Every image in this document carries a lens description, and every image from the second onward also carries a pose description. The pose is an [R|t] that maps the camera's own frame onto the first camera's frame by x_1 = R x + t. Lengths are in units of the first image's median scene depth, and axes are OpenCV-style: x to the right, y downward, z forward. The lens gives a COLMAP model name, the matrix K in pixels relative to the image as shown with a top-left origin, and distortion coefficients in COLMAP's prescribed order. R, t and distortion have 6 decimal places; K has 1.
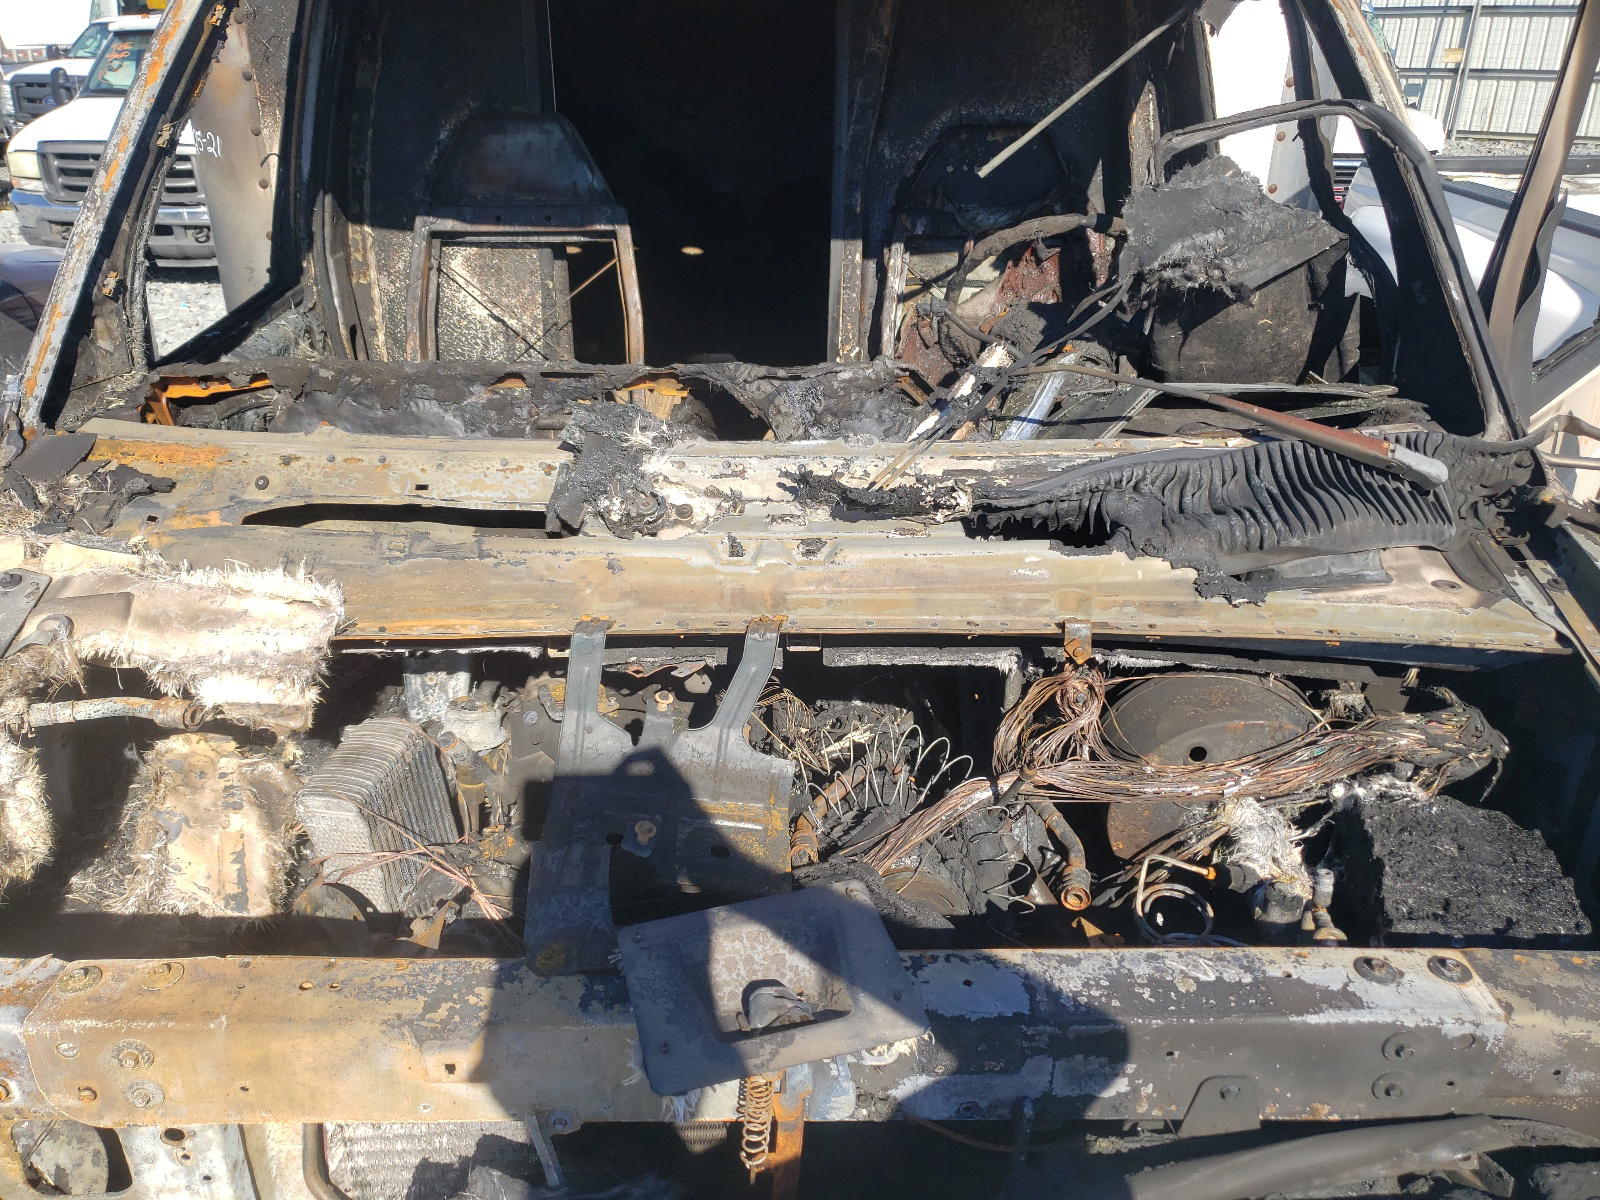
lens RADIAL K [[1256.1, 0, 771.7], [0, 1256.1, 621.6], [0, 0, 1]] dist [-0.006441, 0.007182]
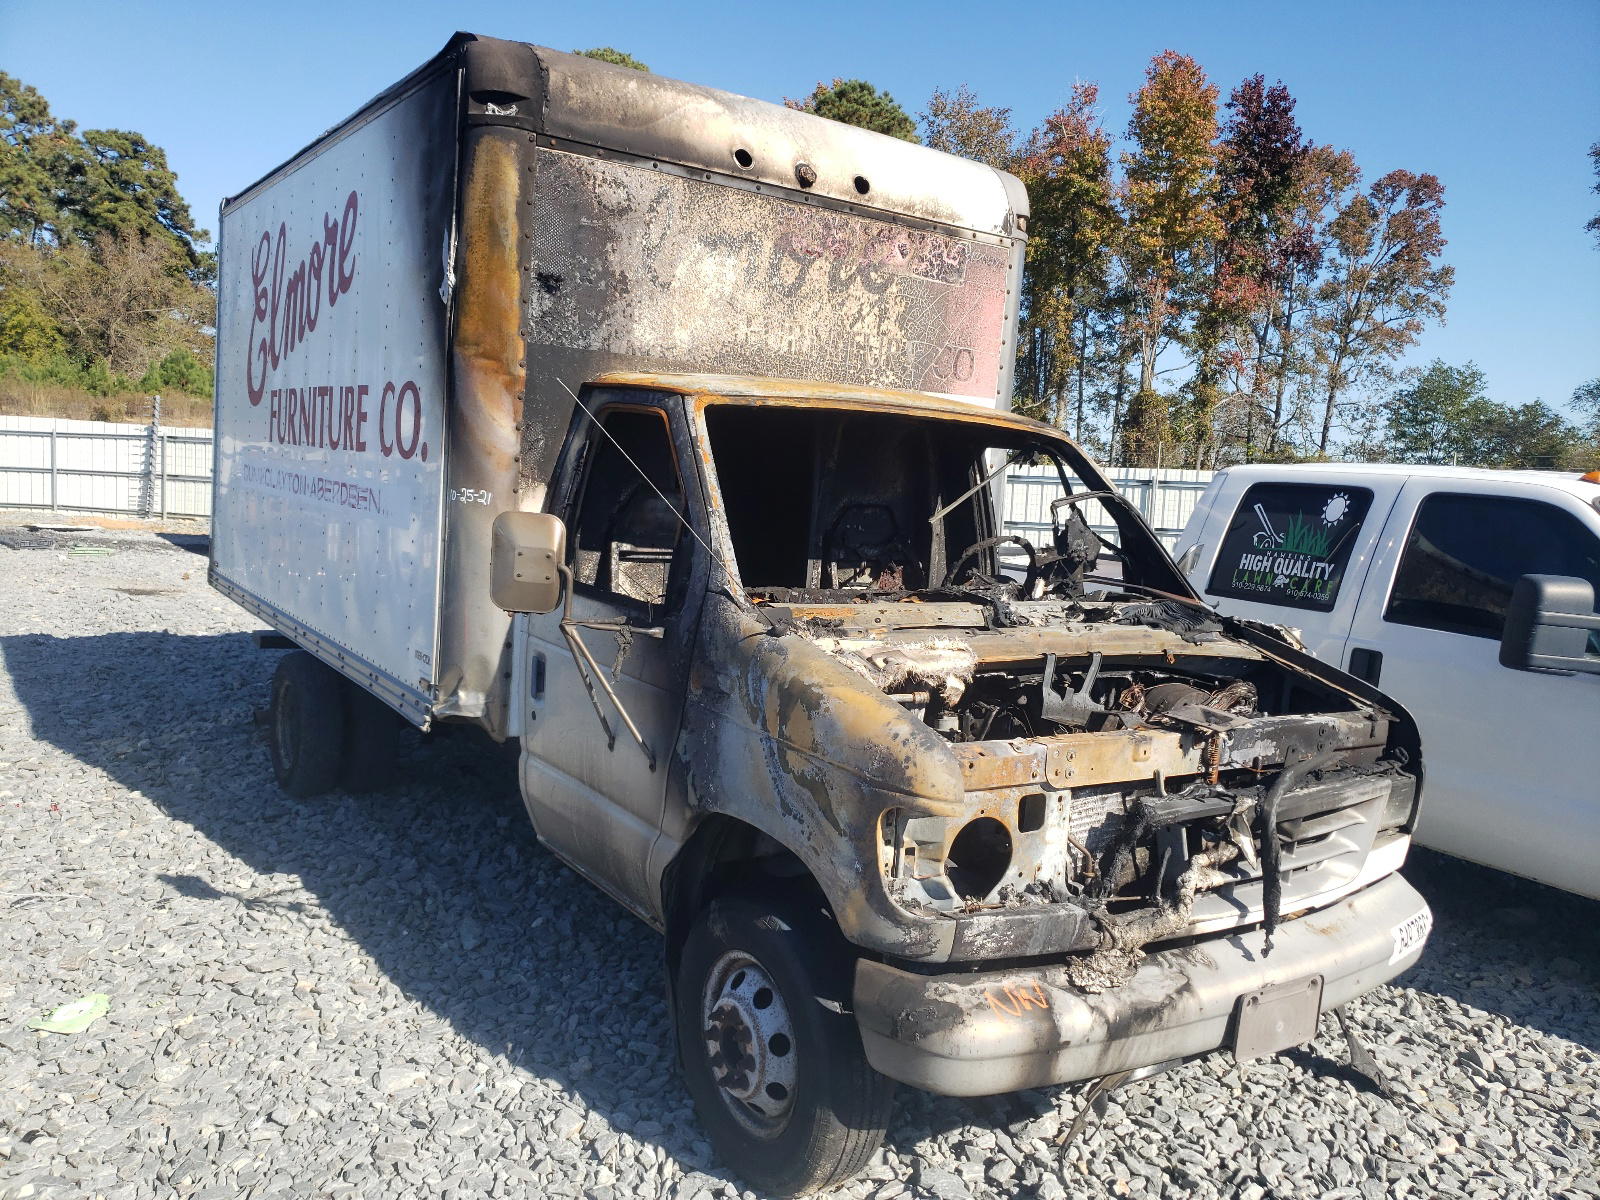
lens RADIAL K [[1256.1, 0, 771.7], [0, 1256.1, 621.6], [0, 0, 1]] dist [-0.006441, 0.007182]
pose [[0.835851, -0.012867, 0.548806, -1.071886], [0.185197, 0.947726, -0.259841, 0.265531], [-0.516774, 0.318825, 0.794541, -0.429438]]
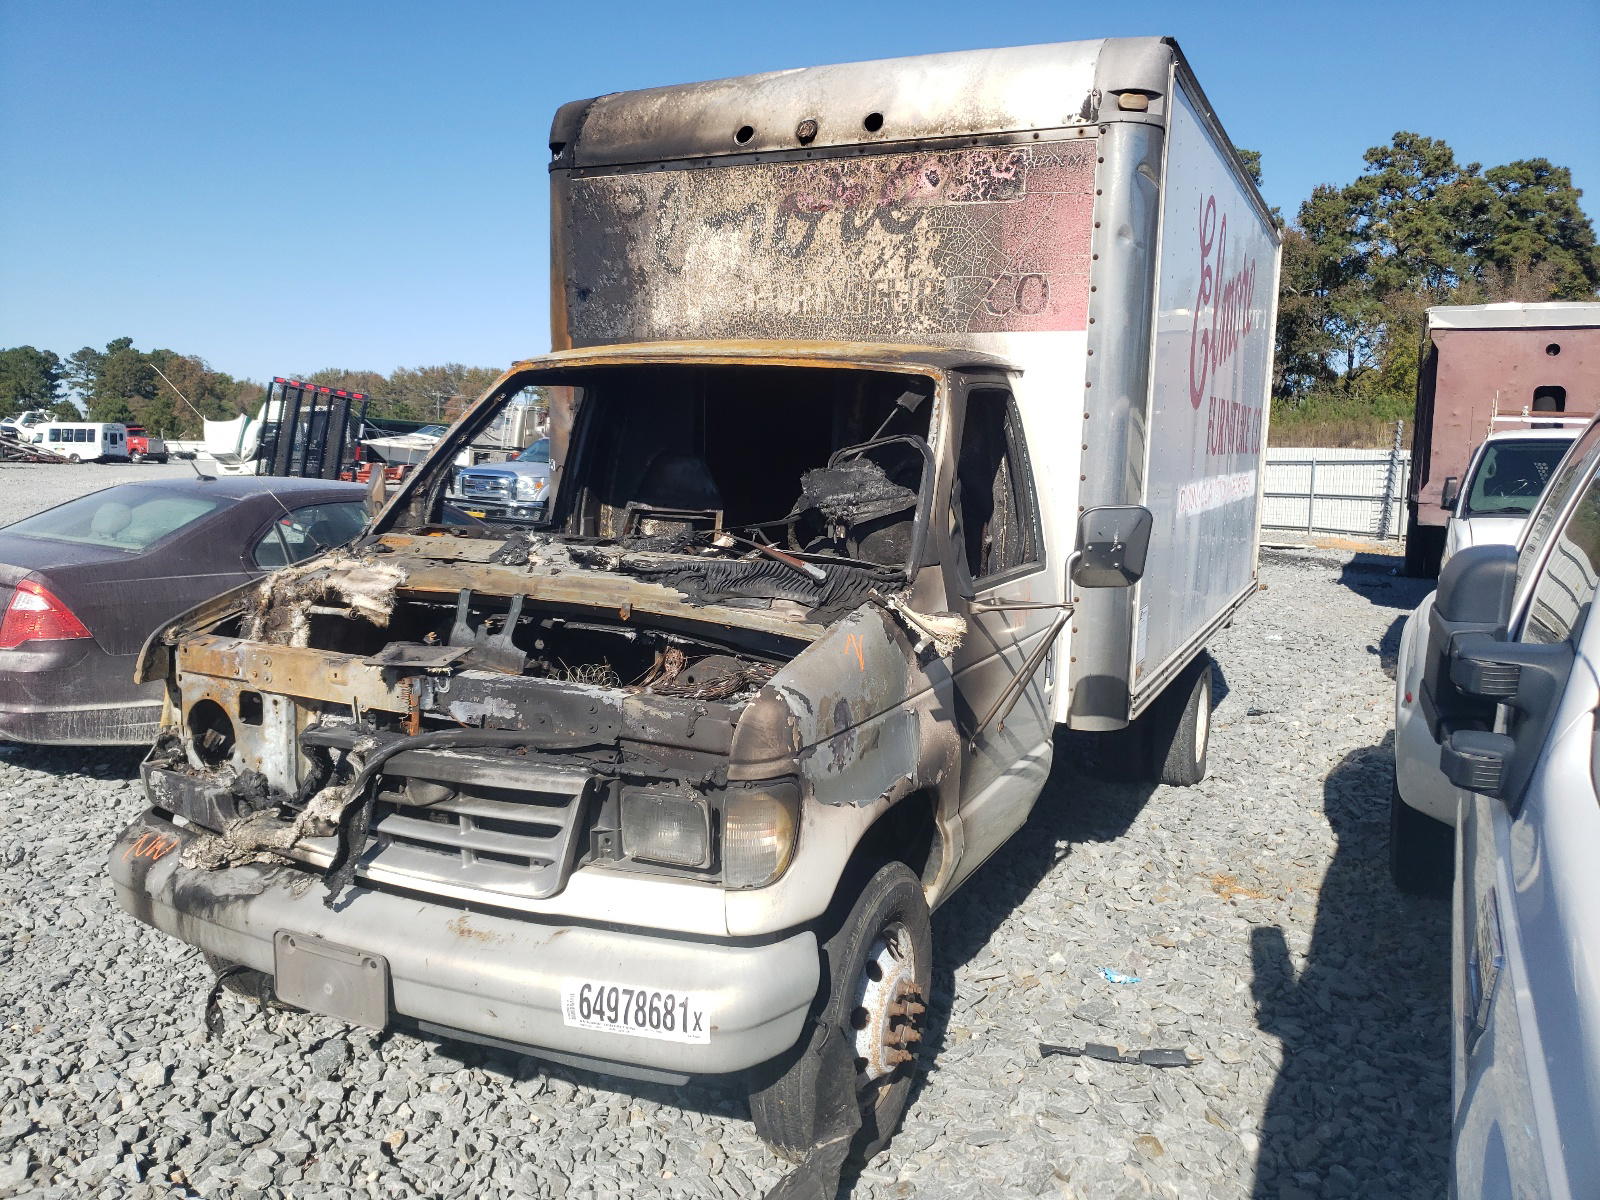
lens RADIAL K [[1229.3, 0, 800.0], [0, 1229.3, 600.0], [0, 0, 1]] dist [-0.027496, 0.060819]
pose [[0.898939, 0.073492, -0.431866, 0.814104], [-0.212506, 0.935225, -0.283186, 0.309776], [0.383080, 0.346341, 0.856328, -0.483247]]
